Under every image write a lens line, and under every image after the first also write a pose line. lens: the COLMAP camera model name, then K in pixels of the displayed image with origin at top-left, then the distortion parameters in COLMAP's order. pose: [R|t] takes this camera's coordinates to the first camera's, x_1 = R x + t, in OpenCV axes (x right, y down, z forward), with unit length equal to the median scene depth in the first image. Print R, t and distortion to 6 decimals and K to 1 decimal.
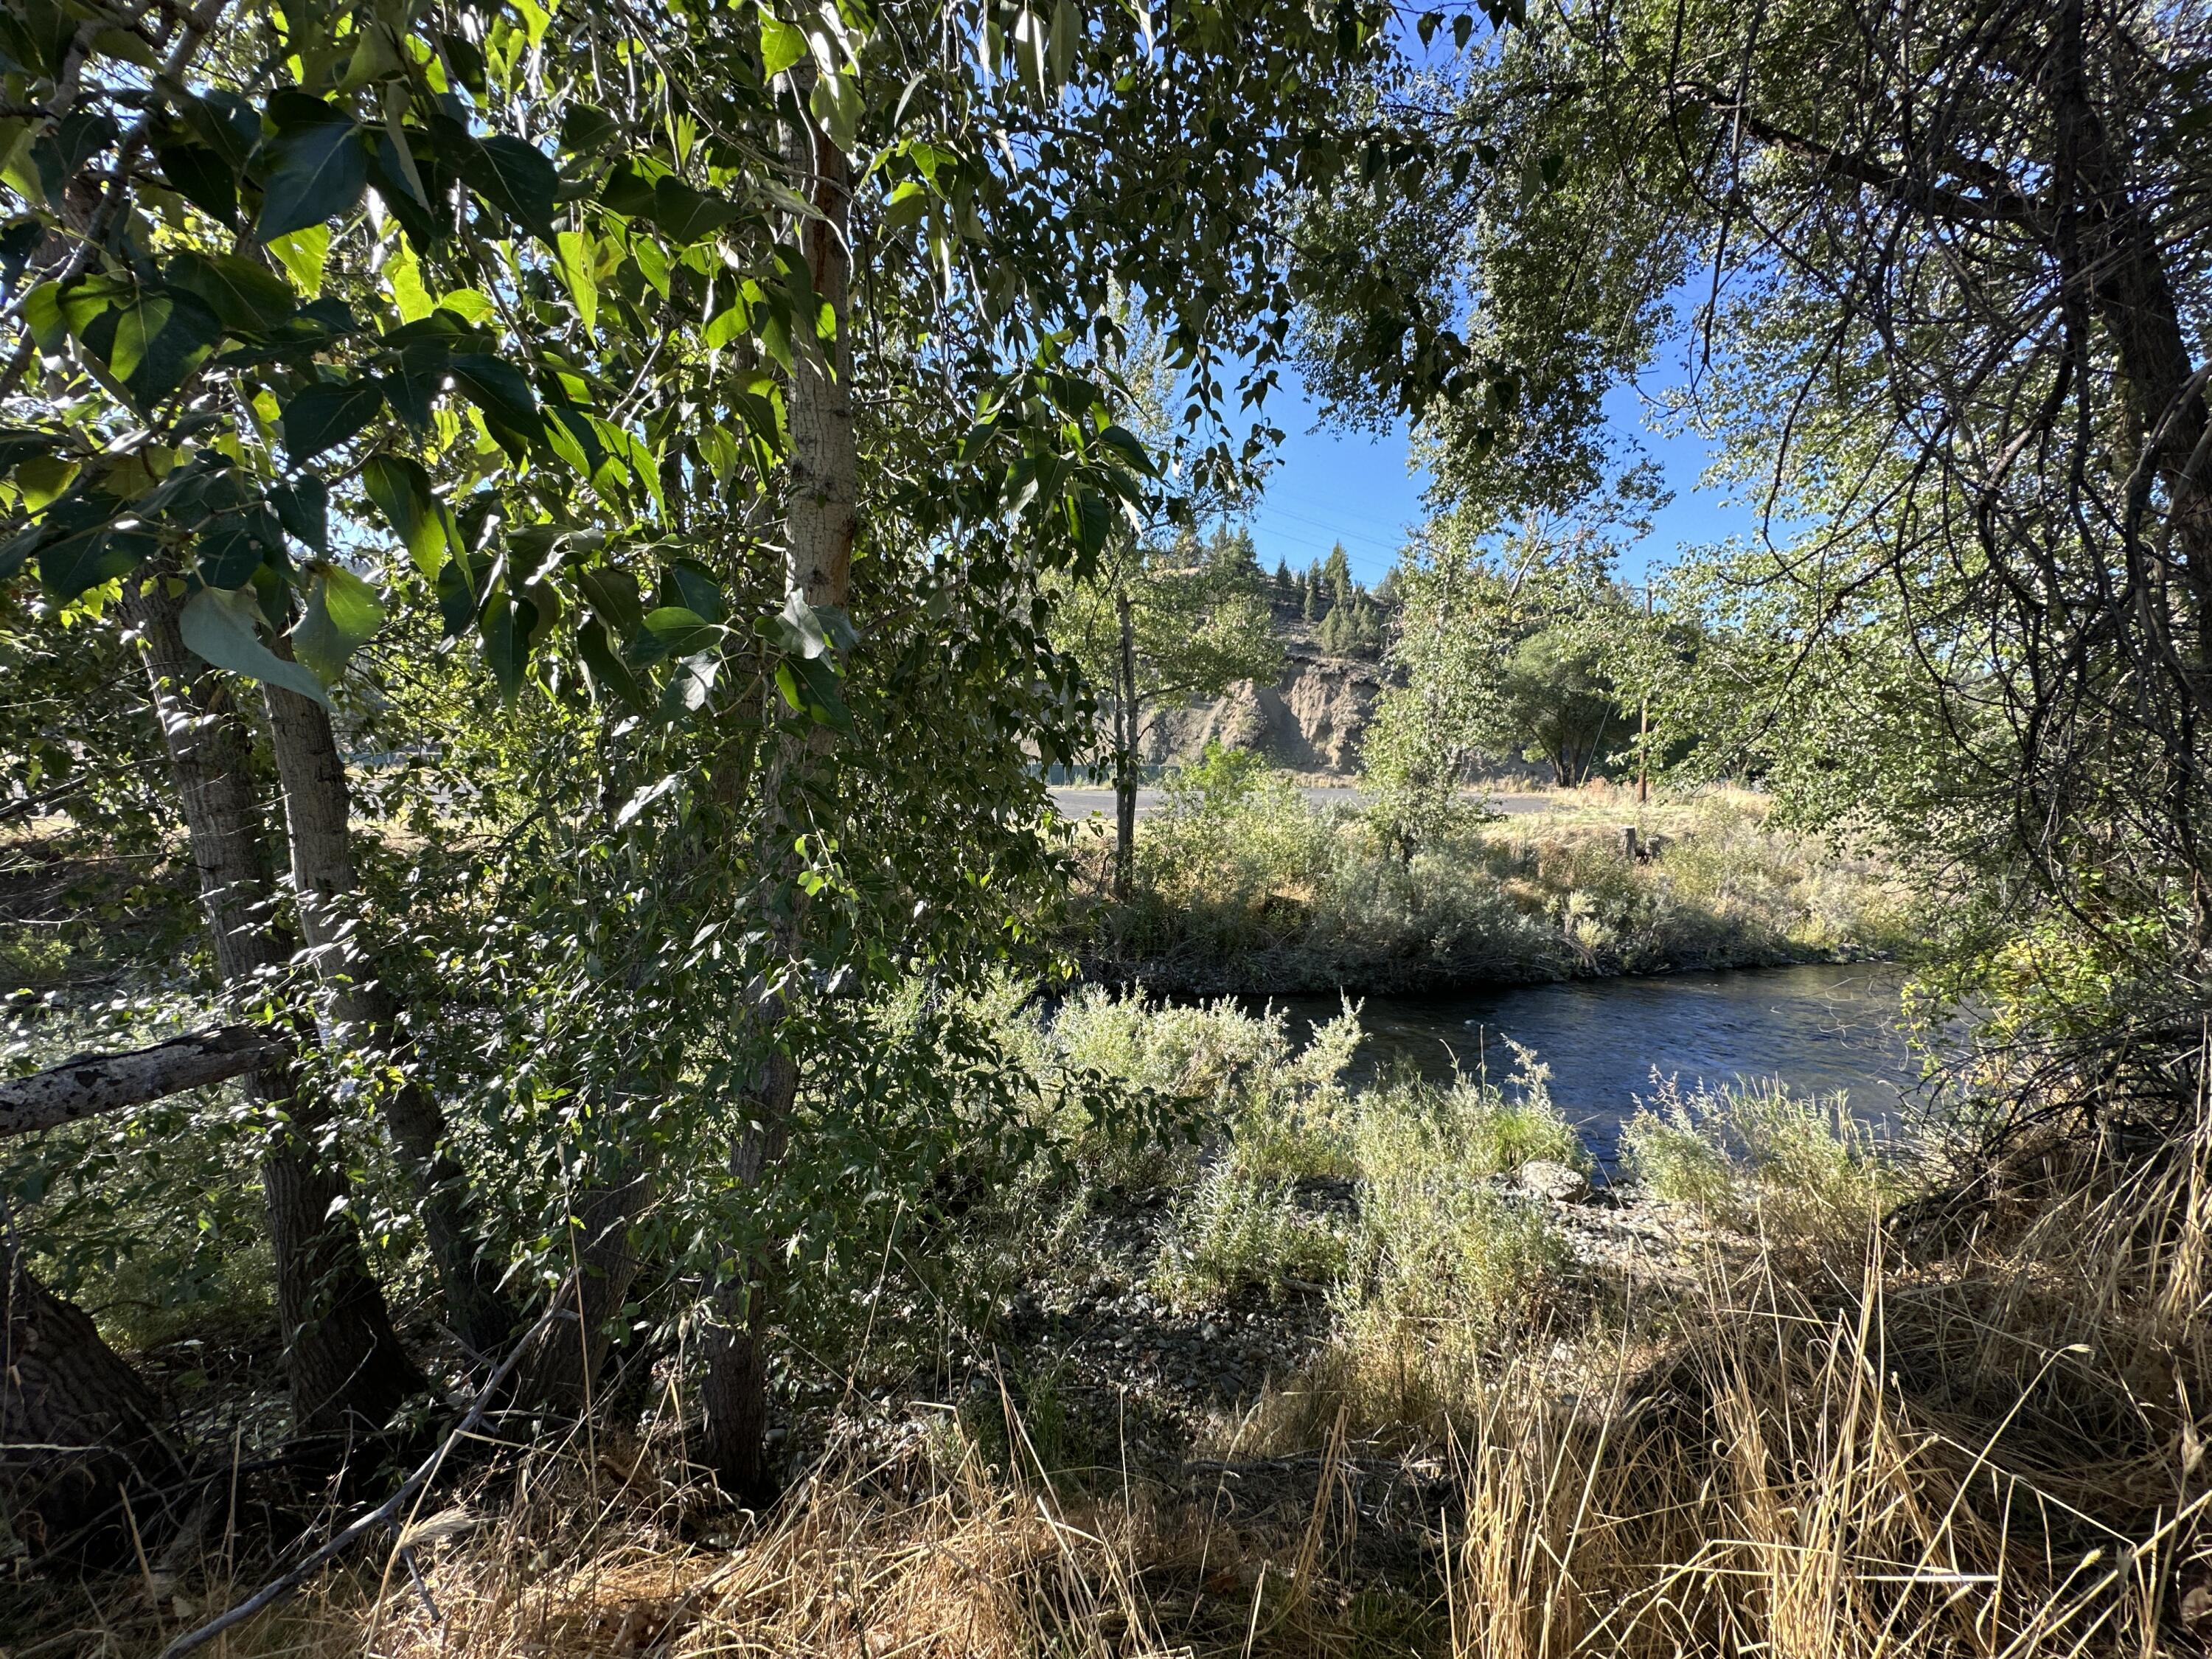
lens RADIAL K [[882.9, 0, 1104.5], [0, 882.9, 829.0], [0, 0, 1]] dist [-0.001174, 0.000386]
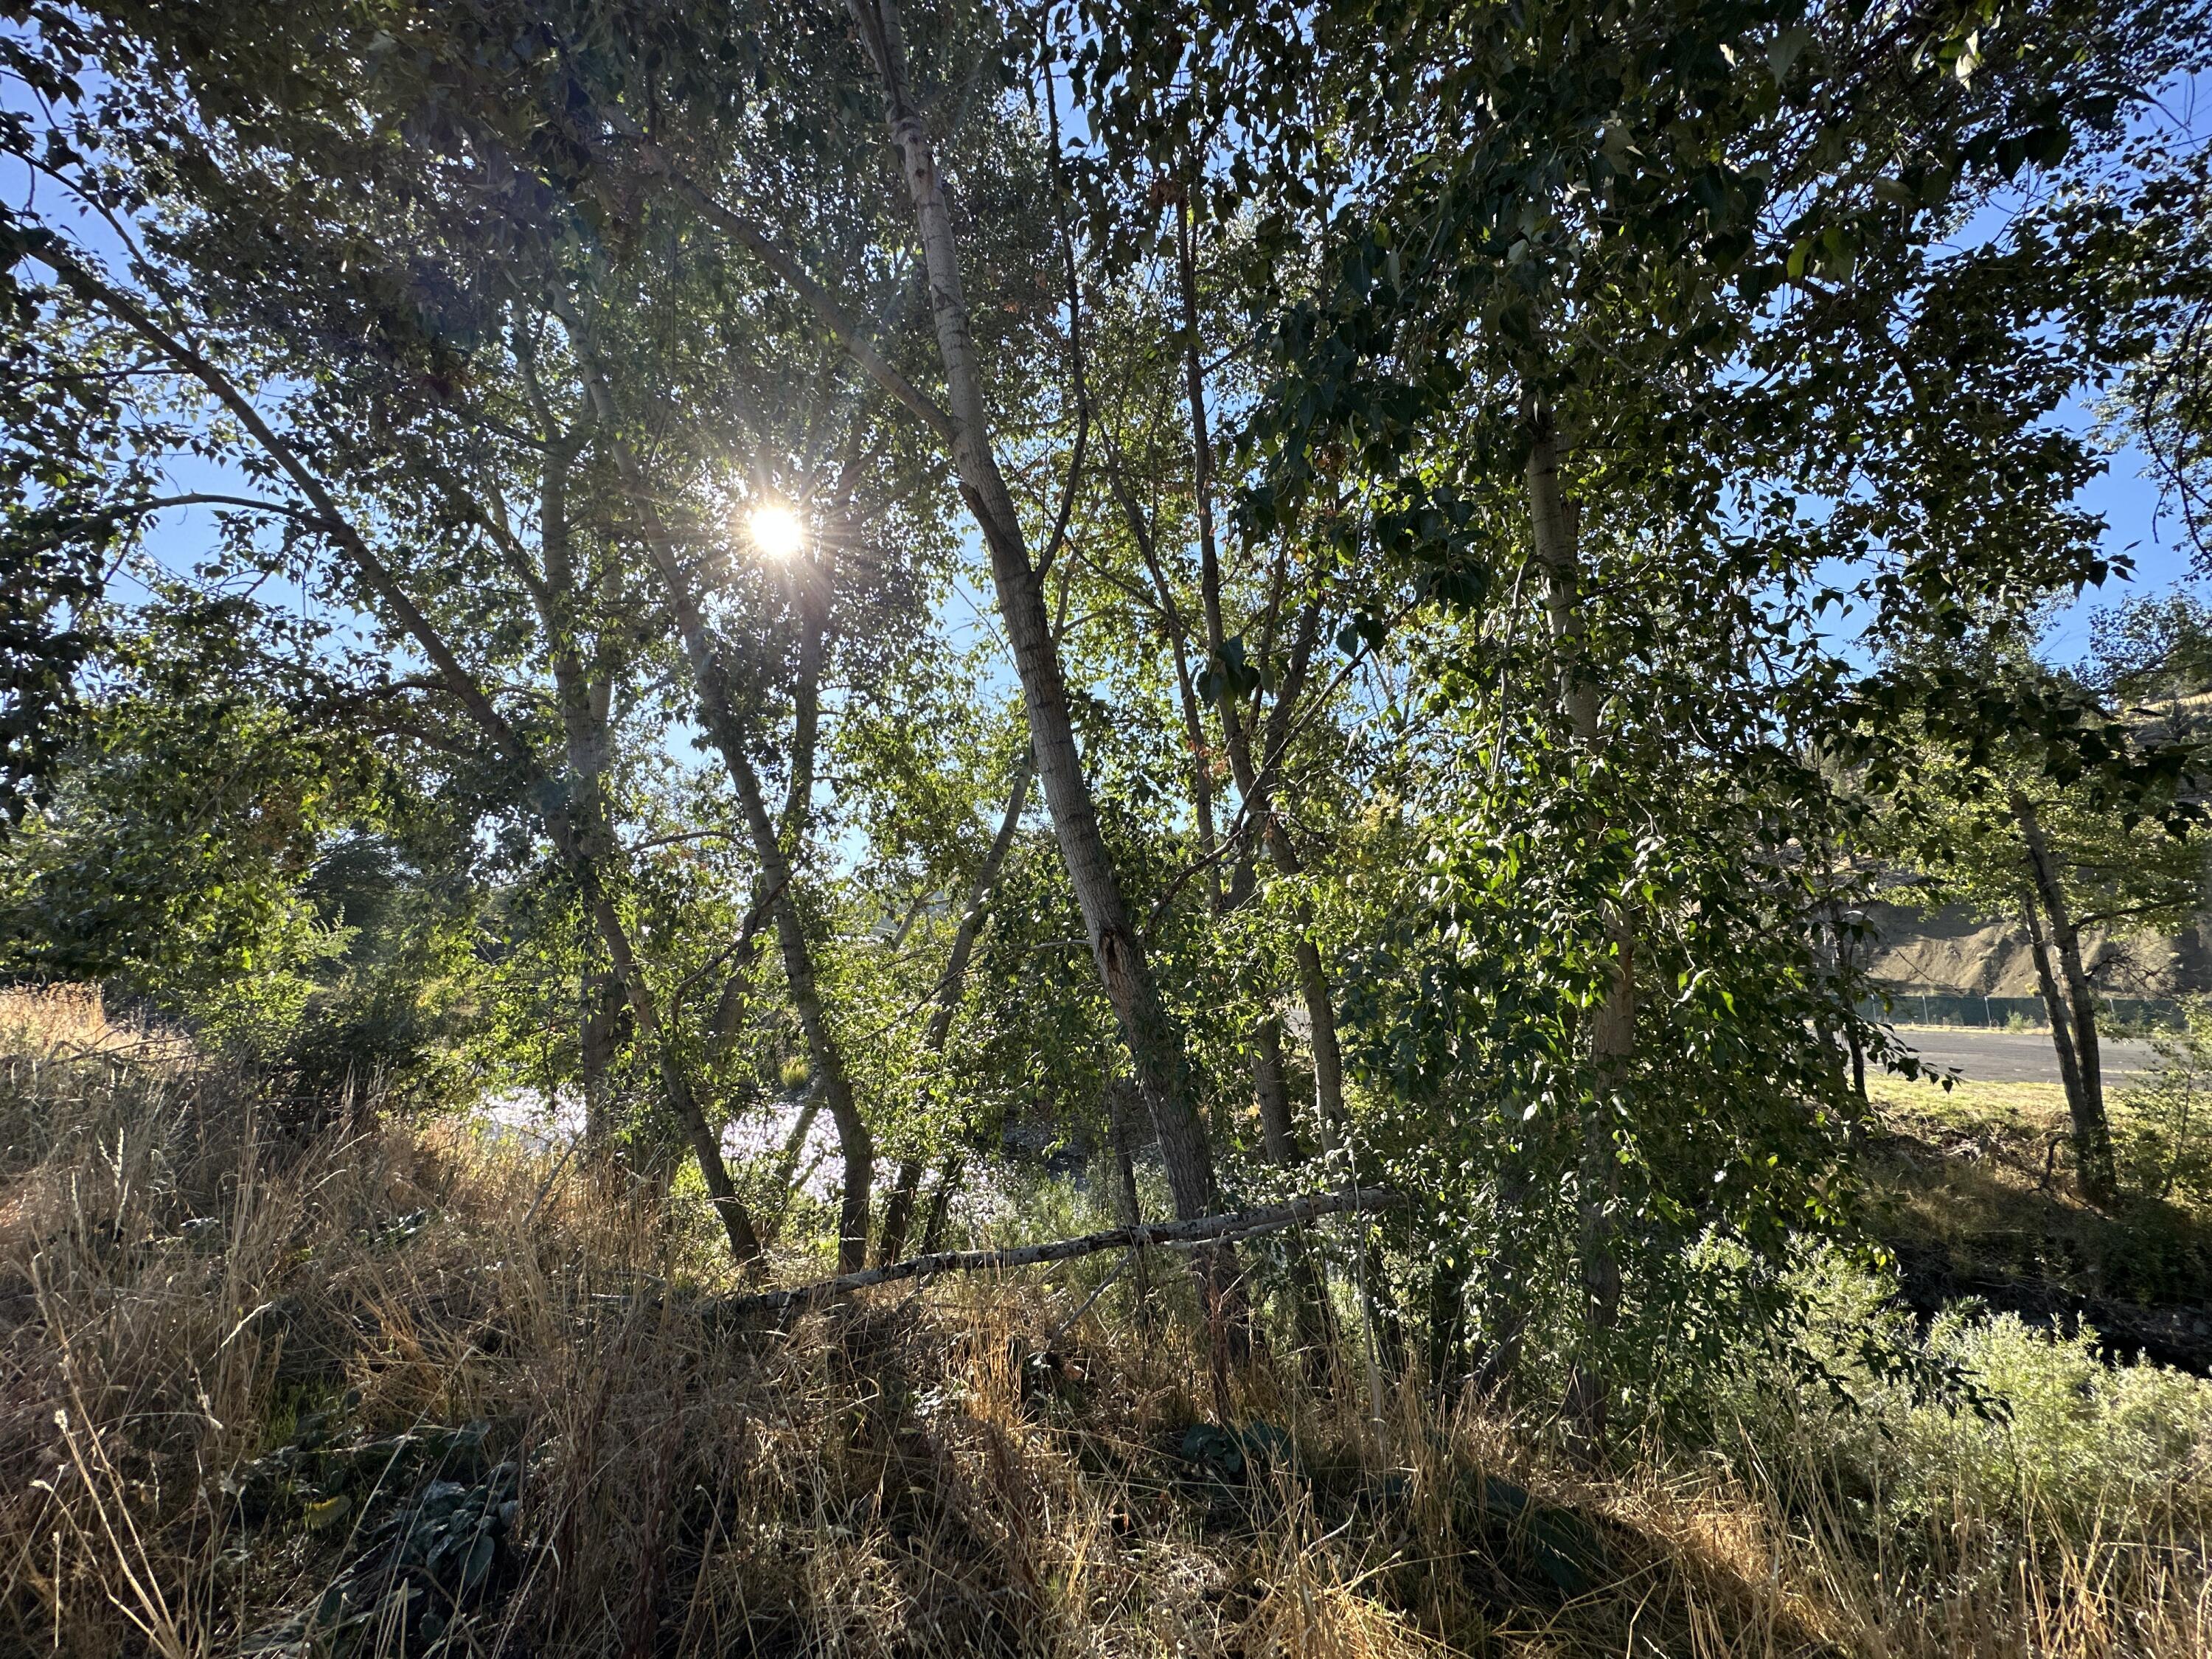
lens RADIAL K [[882.9, 0, 1104.5], [0, 882.9, 829.0], [0, 0, 1]] dist [-0.001174, 0.000386]
pose [[0.675176, -0.130910, -0.725948, 0.081945], [-0.053970, 0.972723, -0.225606, -0.028778], [0.735680, 0.191503, 0.649694, -0.252796]]
